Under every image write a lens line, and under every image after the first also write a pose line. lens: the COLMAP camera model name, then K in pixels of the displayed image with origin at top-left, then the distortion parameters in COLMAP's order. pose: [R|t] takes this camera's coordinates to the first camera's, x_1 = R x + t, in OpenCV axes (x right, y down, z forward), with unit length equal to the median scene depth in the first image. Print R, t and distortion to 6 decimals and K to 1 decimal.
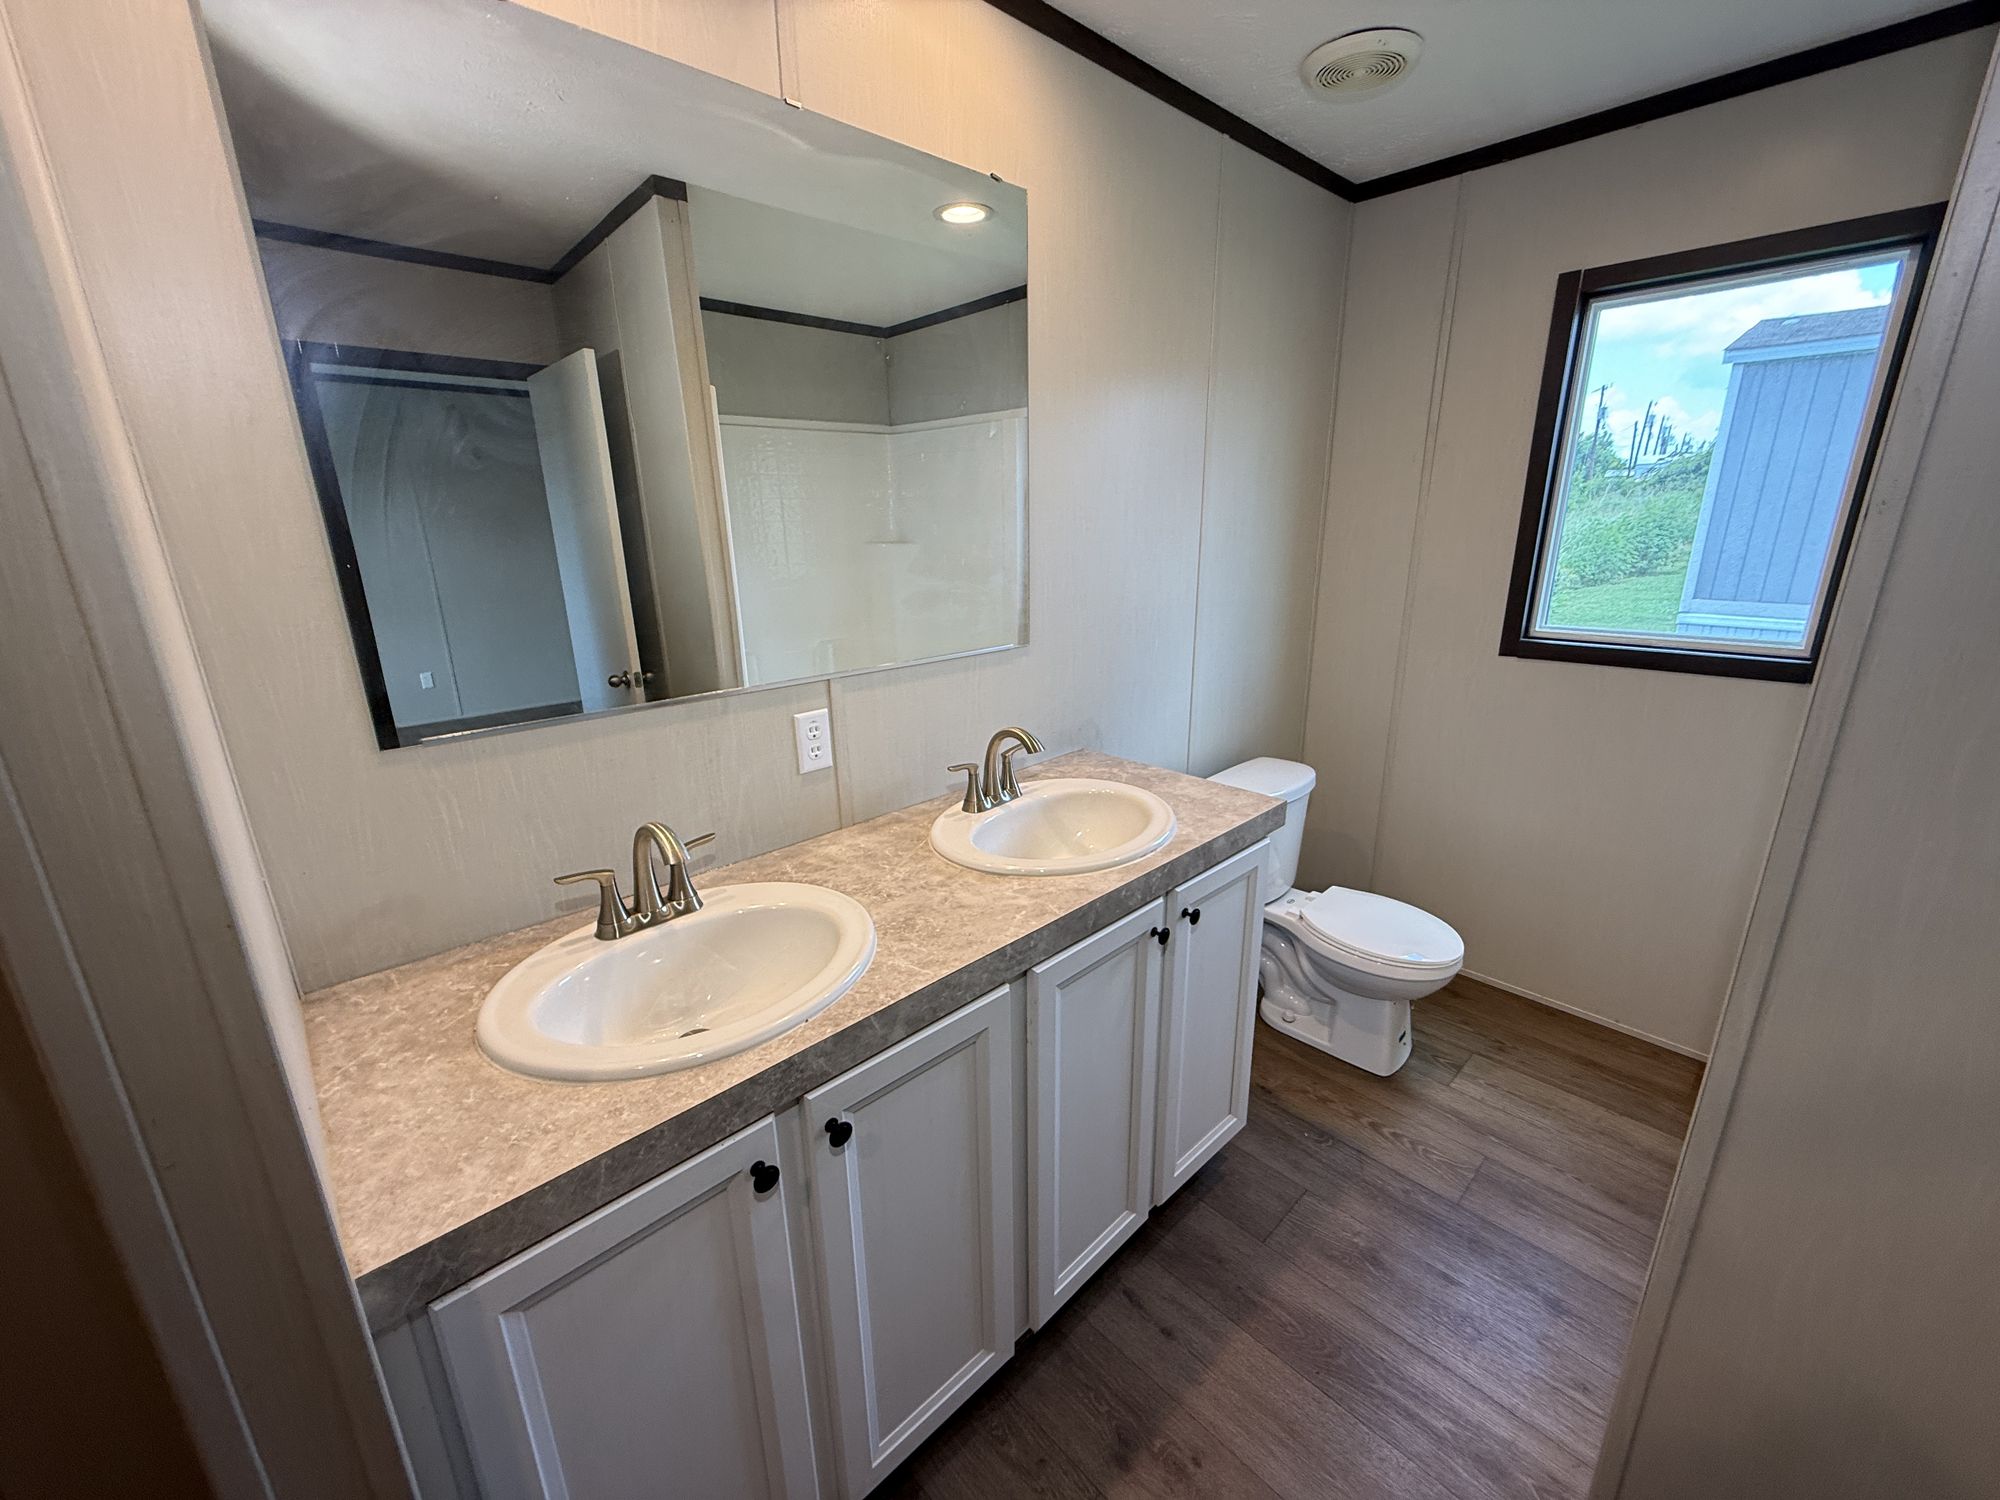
lens RADIAL K [[792.5, 0, 995.9], [0, 792.5, 751.3], [0, 0, 1]] dist [0.001948, -0.002116]
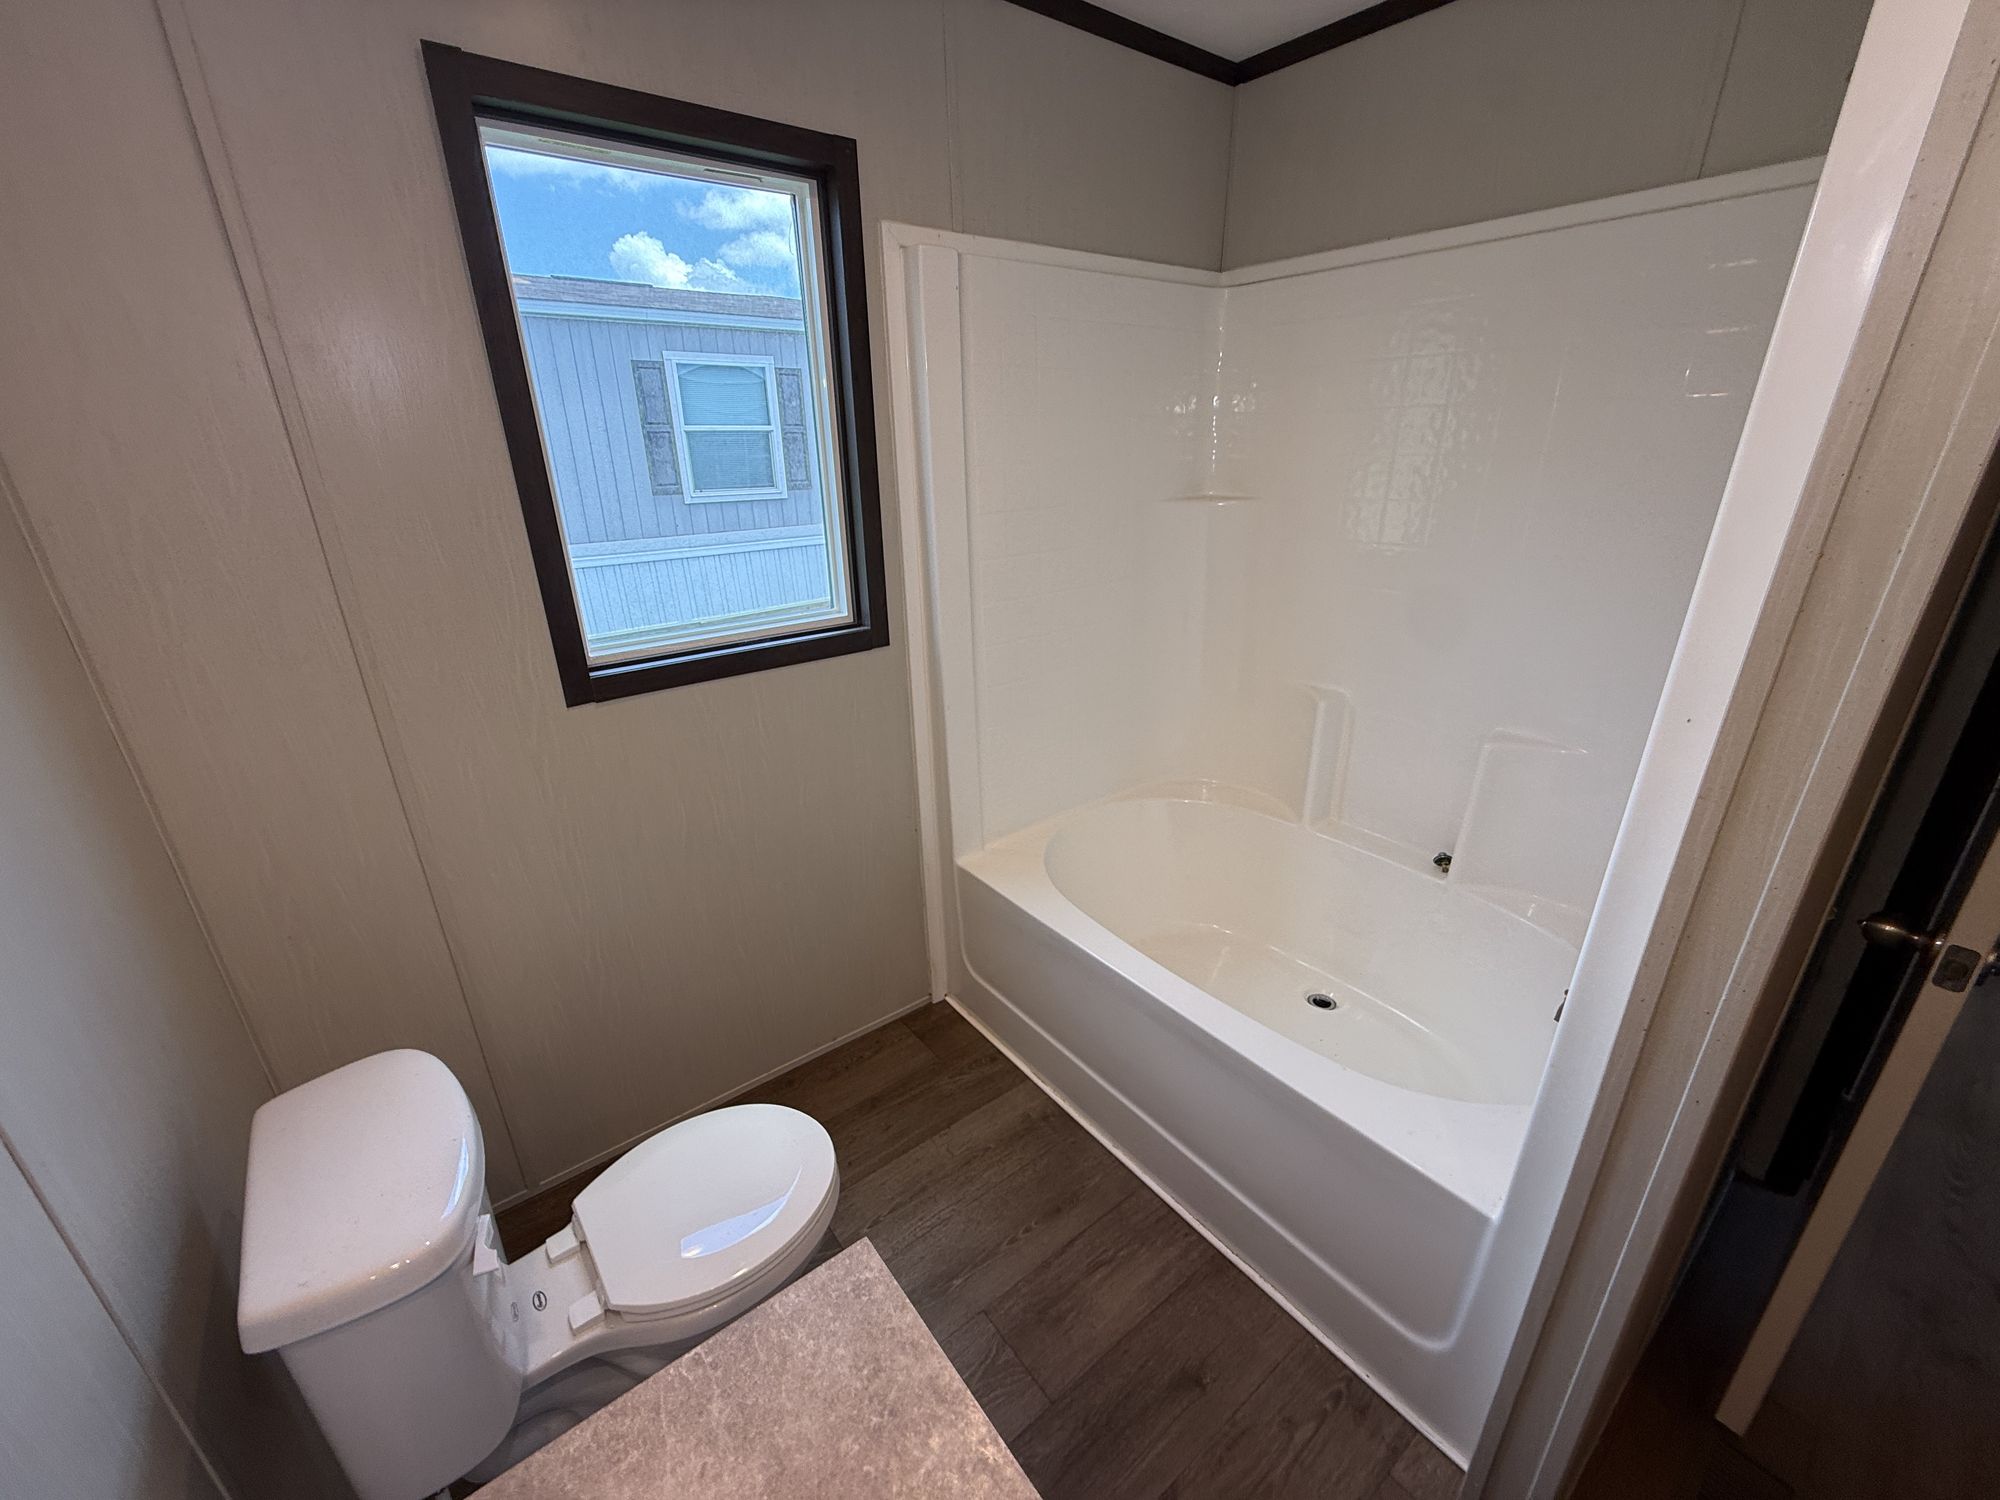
lens RADIAL K [[792.5, 0, 992.8], [0, 792.5, 751.2], [0, 0, 1]] dist [0.001948, -0.002116]
pose [[0.094736, -0.344455, 0.934010, 0.071107], [0.297599, 0.905125, 0.303617, -0.206228], [-0.949979, 0.249197, 0.188257, 0.646185]]
